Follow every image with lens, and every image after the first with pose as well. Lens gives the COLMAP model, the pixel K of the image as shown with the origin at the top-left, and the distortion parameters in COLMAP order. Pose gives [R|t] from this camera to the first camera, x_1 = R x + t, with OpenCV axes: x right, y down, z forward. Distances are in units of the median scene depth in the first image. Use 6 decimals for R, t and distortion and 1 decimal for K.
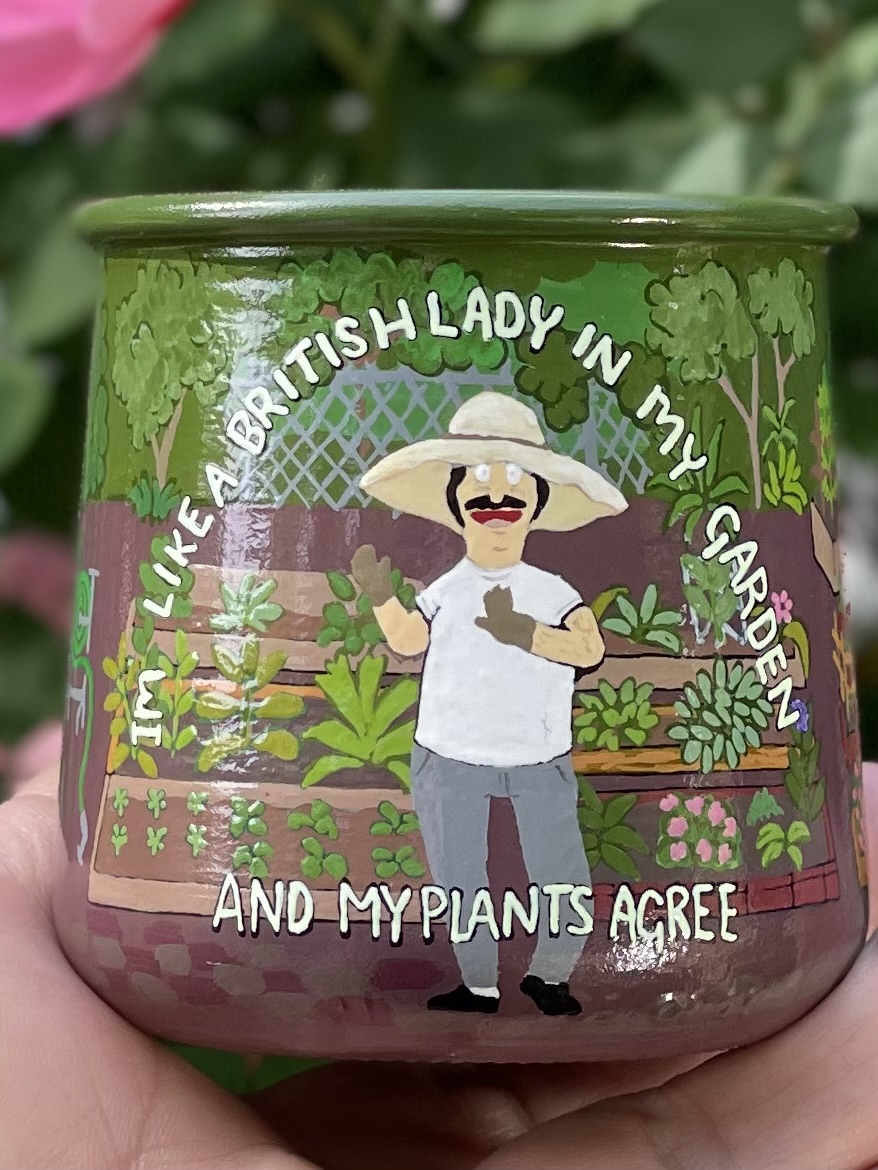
lens RADIAL K [[1776.7, 0, 439.0], [0, 1776.7, 585.0], [0, 0, 1]] dist [0.042345, 0.042258]
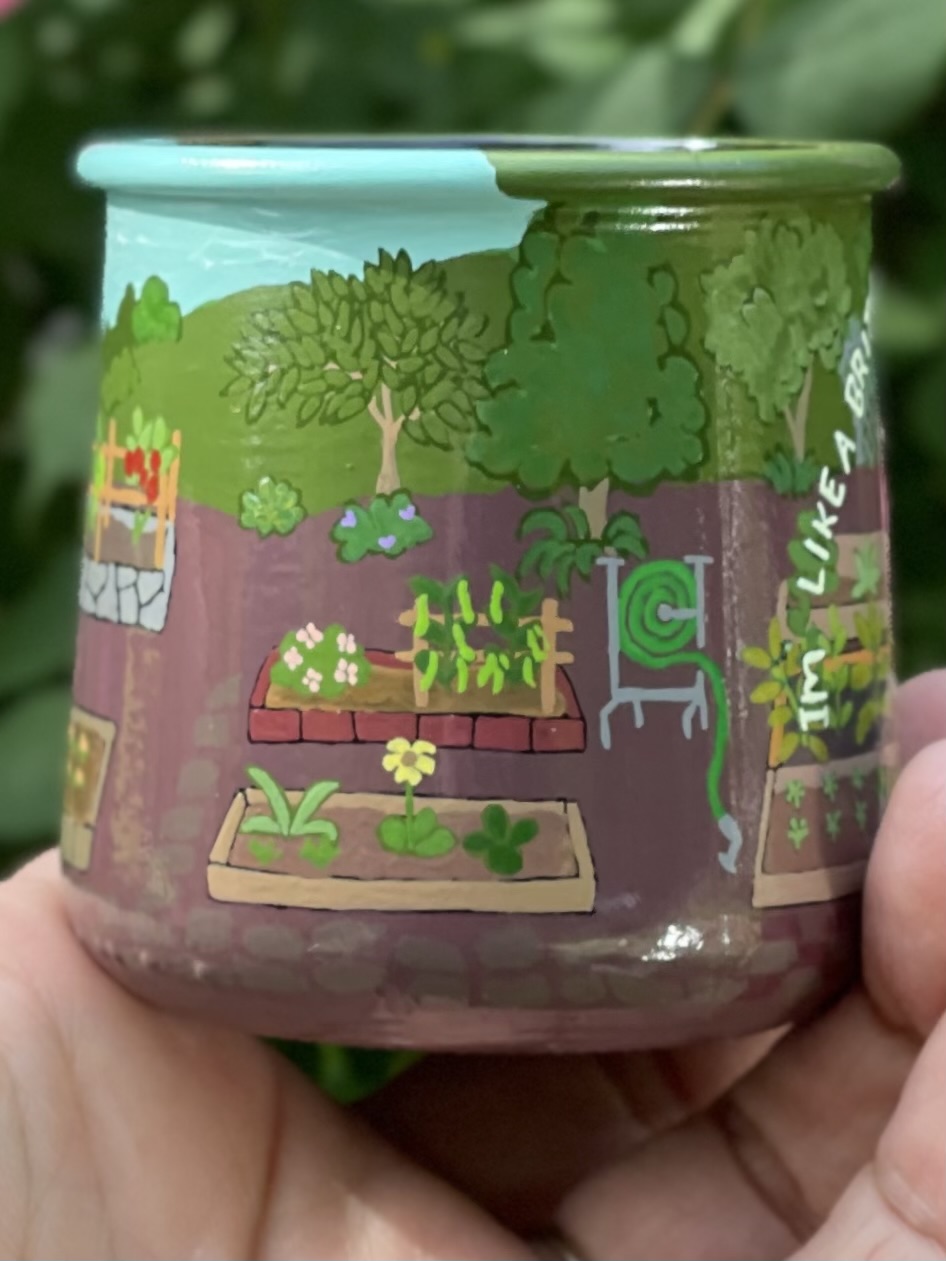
lens RADIAL K [[1914.9, 0, 473.0], [0, 1914.9, 630.5], [0, 0, 1]] dist [0.042345, 0.042258]
pose [[0.766659, -0.136460, 0.627385, -1.363555], [0.121192, 0.990344, 0.067311, -0.078638], [-0.630513, 0.024429, 0.775794, 0.453760]]
